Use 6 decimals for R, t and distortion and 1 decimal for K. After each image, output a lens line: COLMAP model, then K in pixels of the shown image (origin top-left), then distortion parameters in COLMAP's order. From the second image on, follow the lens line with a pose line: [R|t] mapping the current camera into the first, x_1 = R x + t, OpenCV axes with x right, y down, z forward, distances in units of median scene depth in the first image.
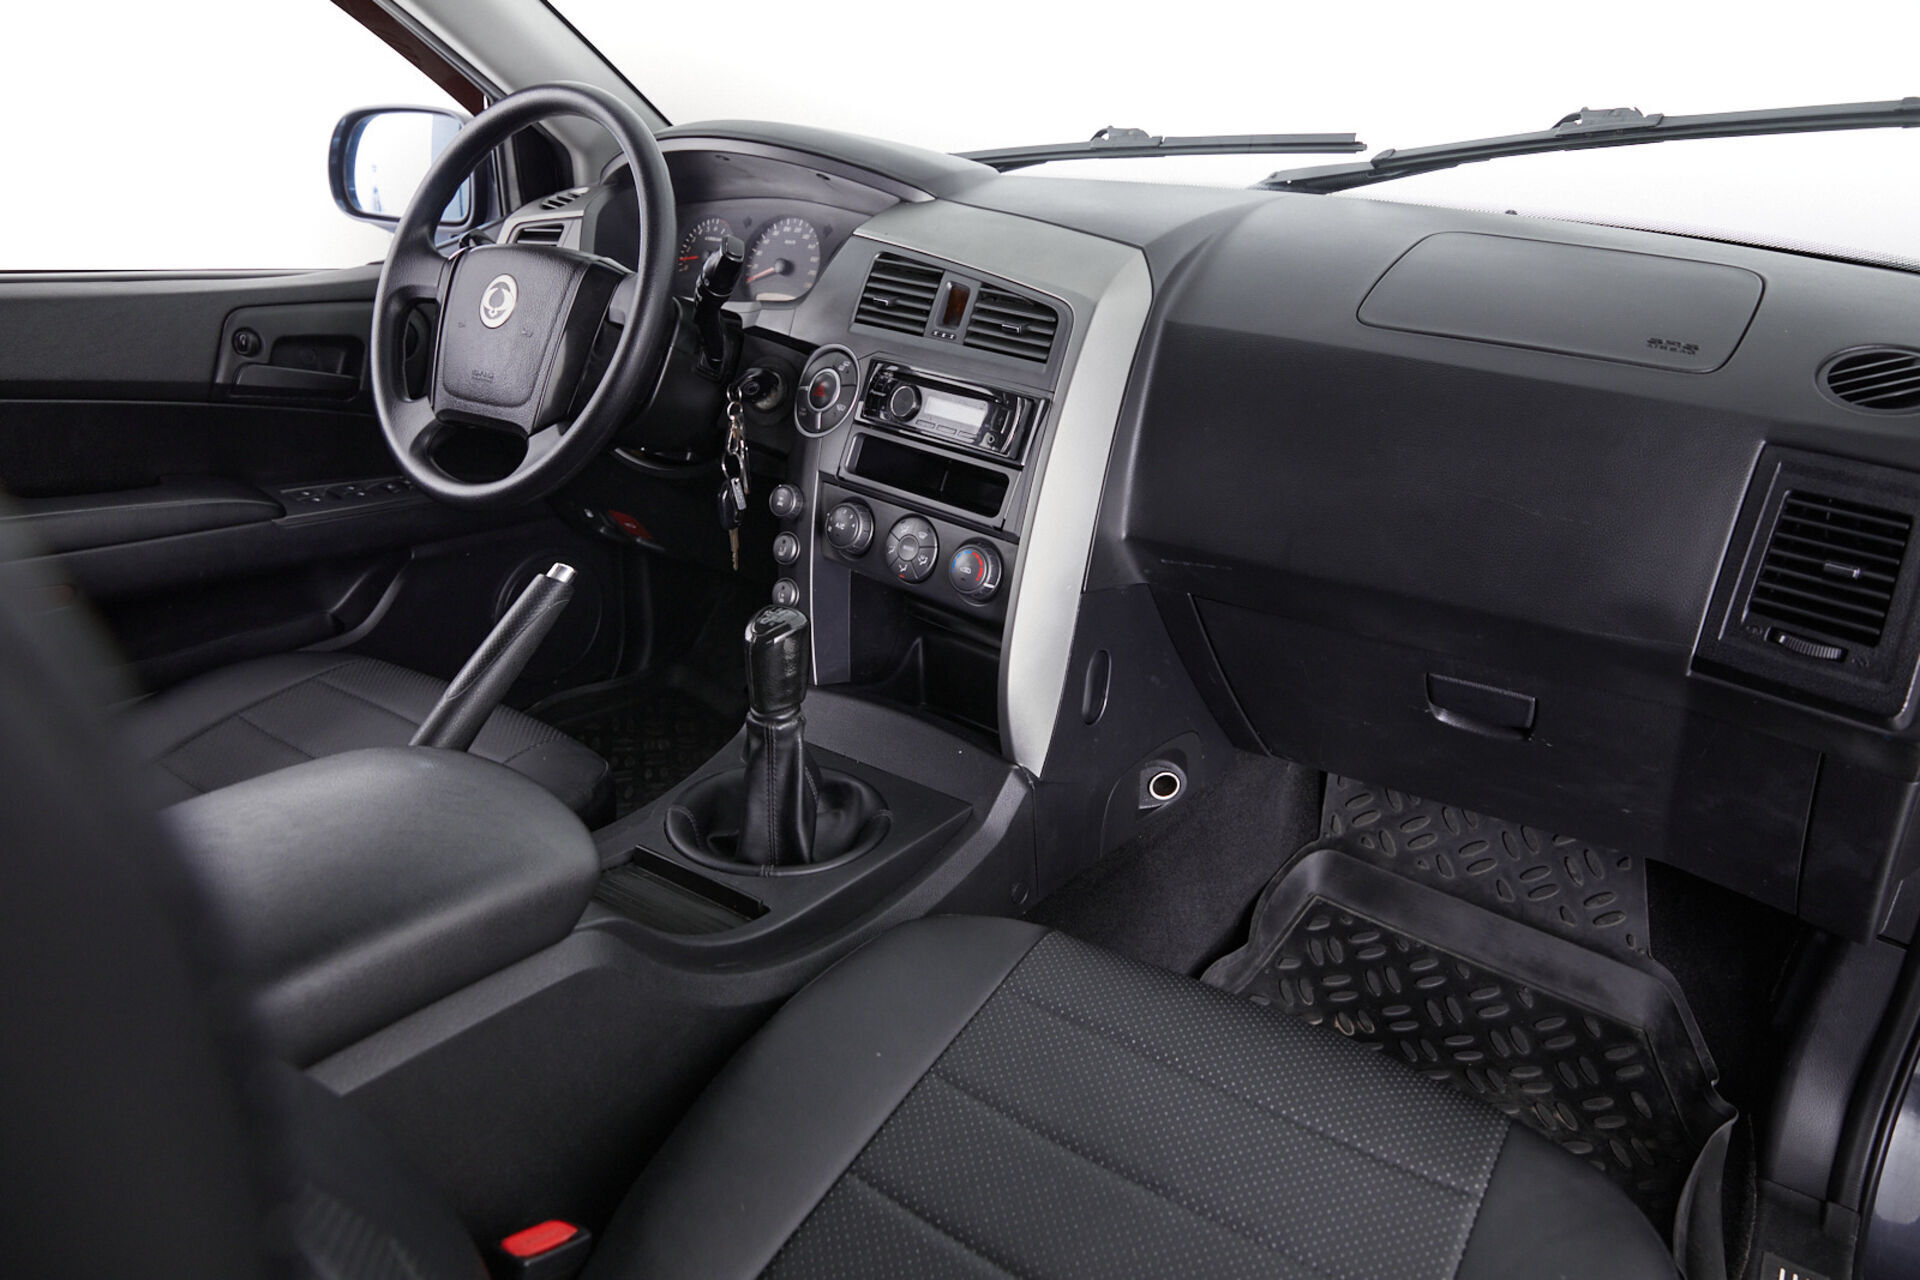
lens RADIAL K [[1297.4, 0, 950.5], [0, 1297.4, 643.4], [0, 0, 1]] dist [-0.011030, -0.001225]
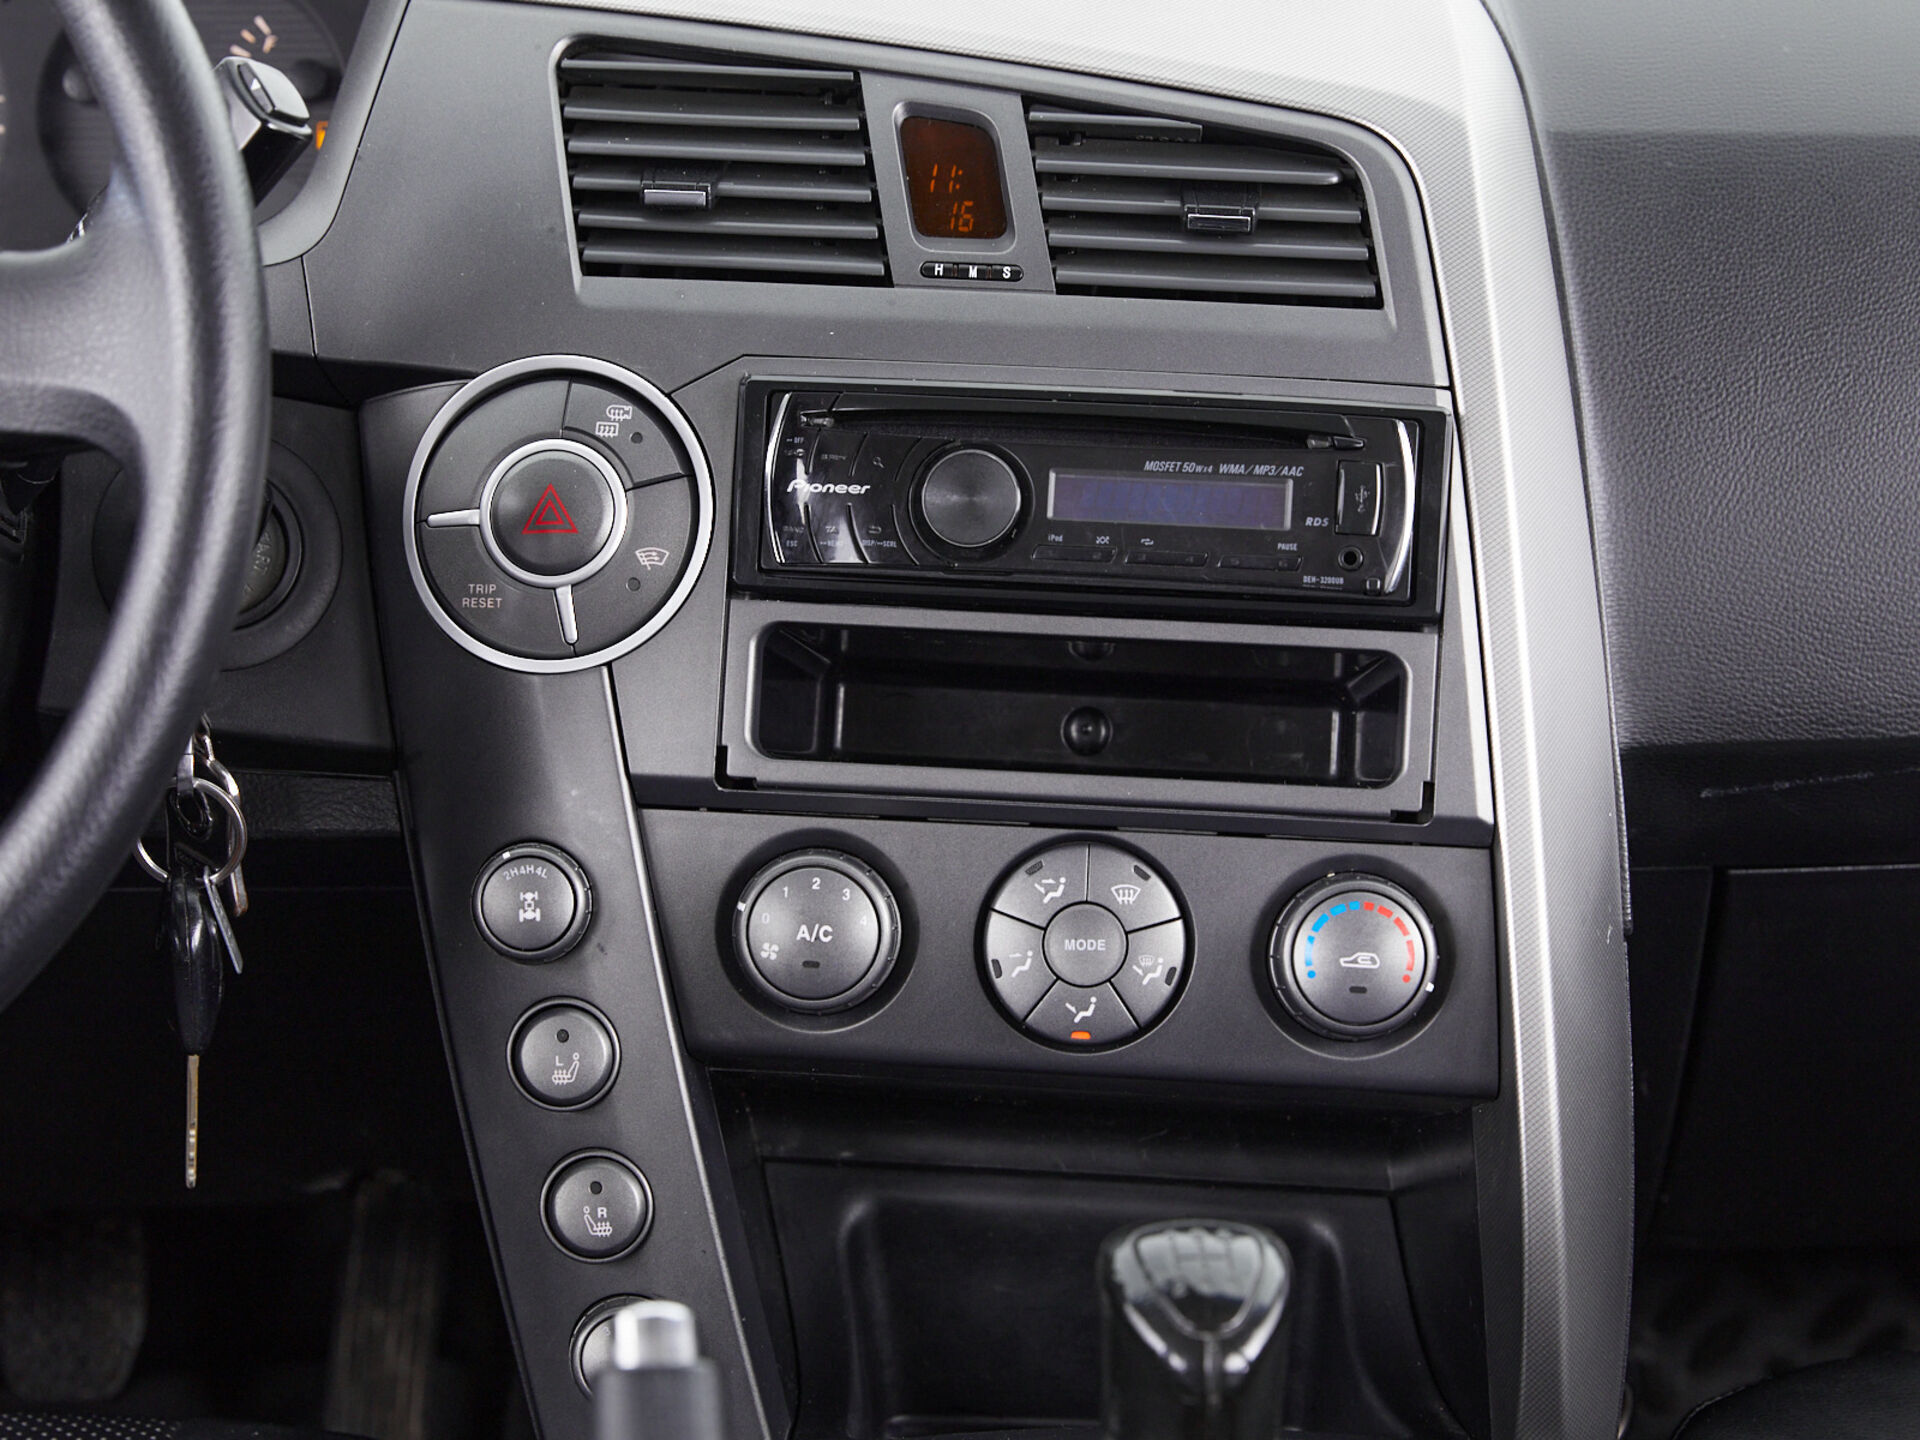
lens RADIAL K [[3999.7, 0, 973.1], [0, 3999.7, 714.5], [0, 0, 1]] dist [-0.080340, 0.000000]
pose [[0.790938, -0.222541, 0.569993, -0.576615], [0.254945, 0.966667, 0.023645, -0.152921], [-0.556256, 0.126615, 0.821309, 0.205842]]
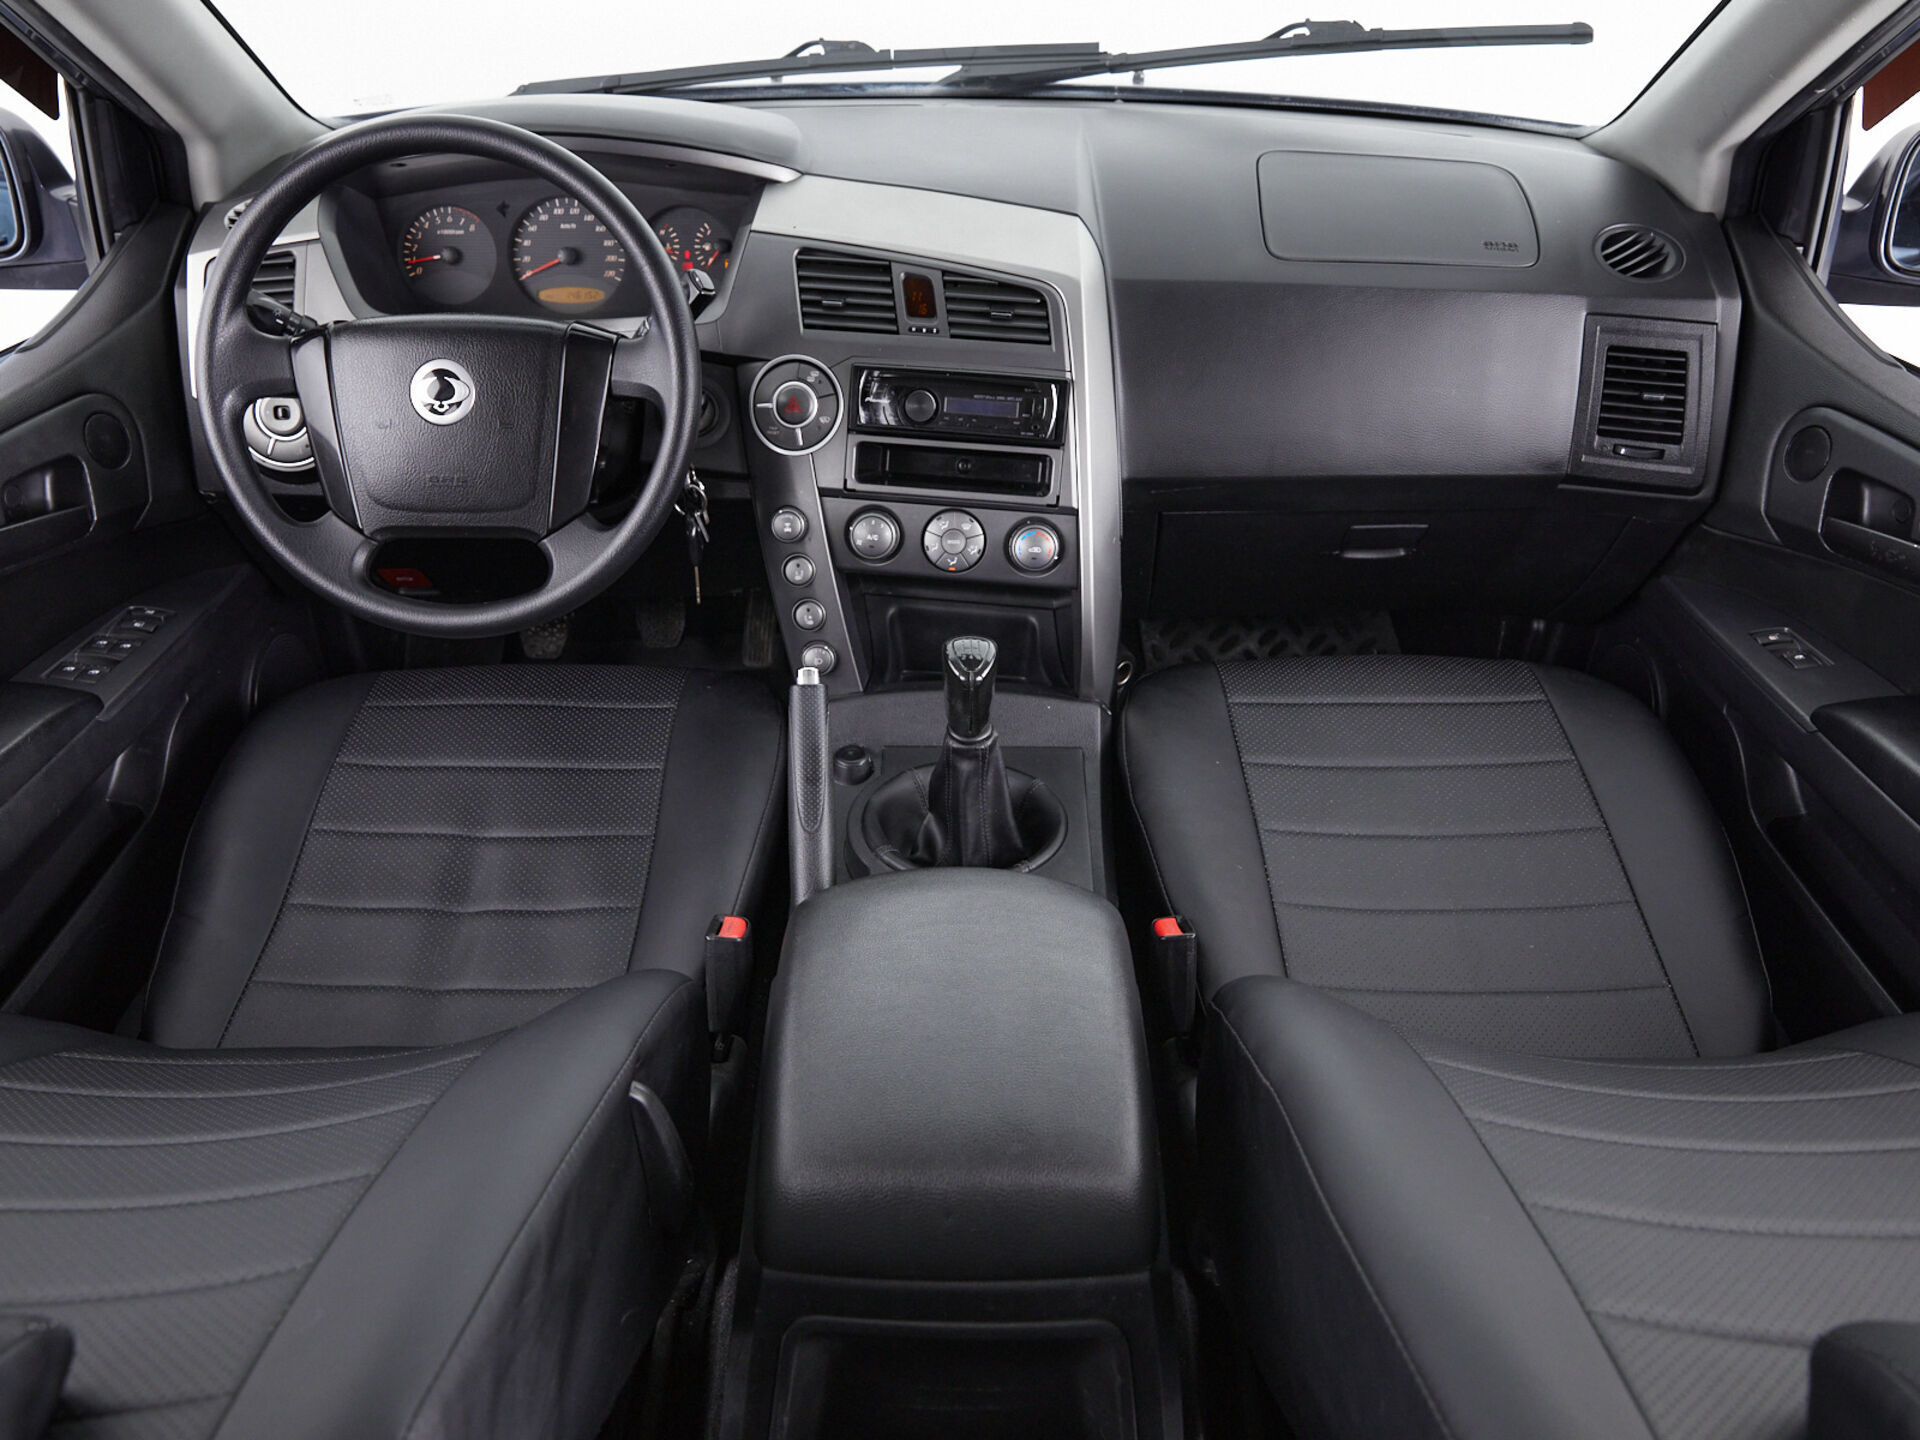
lens RADIAL K [[1439.4, 0, 951.2], [0, 1439.4, 711.9], [0, 0, 1]] dist [-0.015694, 0.009016]
pose [[0.816676, -0.335408, 0.469619, -0.609561], [0.239219, 0.937308, 0.253431, -0.233463], [-0.525181, -0.094629, 0.845713, 0.002062]]
